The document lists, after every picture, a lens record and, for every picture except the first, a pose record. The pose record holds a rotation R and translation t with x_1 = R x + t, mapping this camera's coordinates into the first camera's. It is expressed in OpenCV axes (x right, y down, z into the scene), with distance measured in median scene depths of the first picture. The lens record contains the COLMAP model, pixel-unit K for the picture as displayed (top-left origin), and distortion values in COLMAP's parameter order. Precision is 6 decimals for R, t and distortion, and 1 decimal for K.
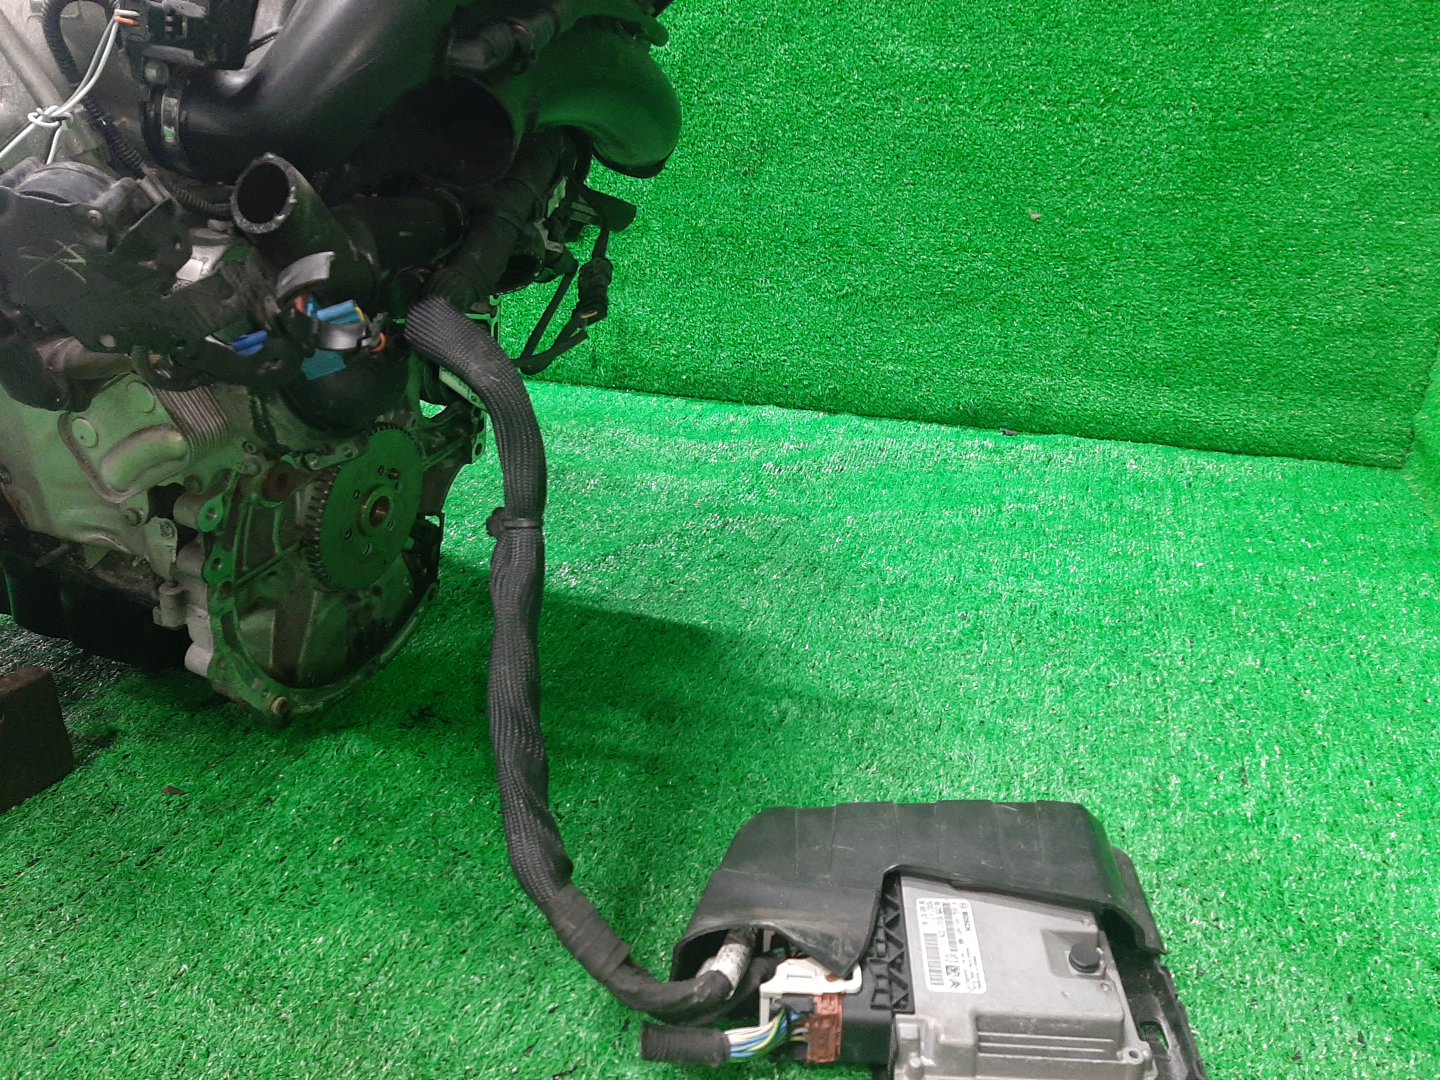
lens RADIAL K [[1122.3, 0, 720.0], [0, 1122.3, 540.0], [0, 0, 1]] dist [0.010577, -0.067689]
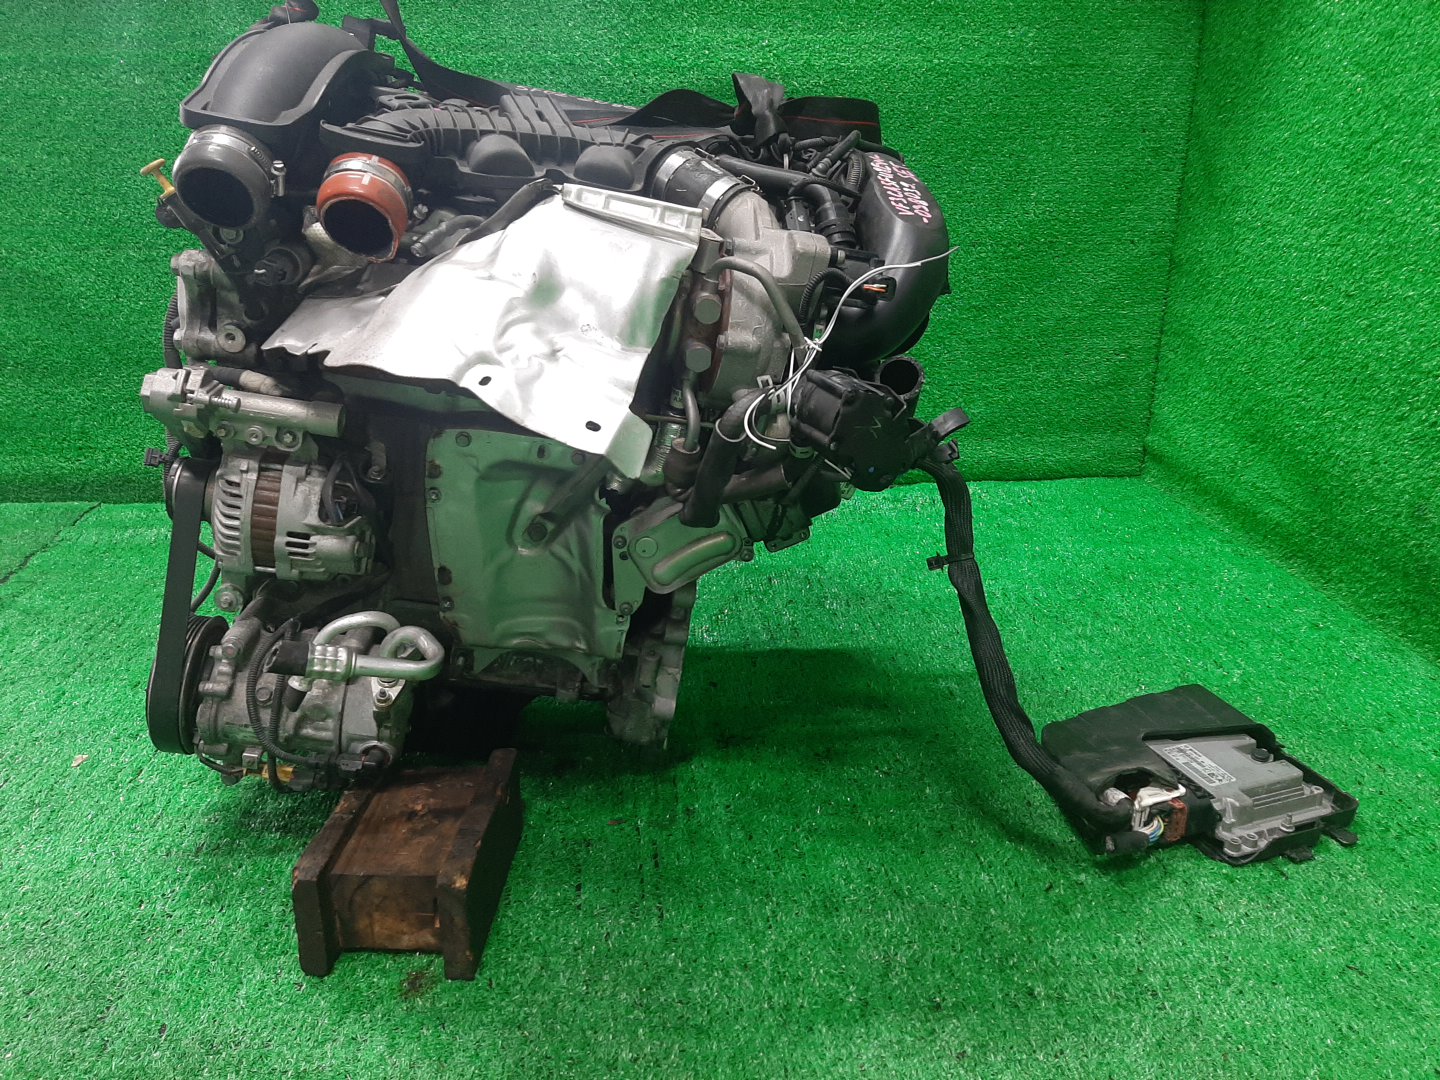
lens RADIAL K [[1122.3, 0, 720.0], [0, 1122.3, 540.0], [0, 0, 1]] dist [0.010577, -0.067689]
pose [[0.916215, -0.143099, 0.374262, -0.476015], [0.170393, 0.984535, -0.040695, -0.015054], [-0.362651, 0.101057, 0.926429, -0.162118]]
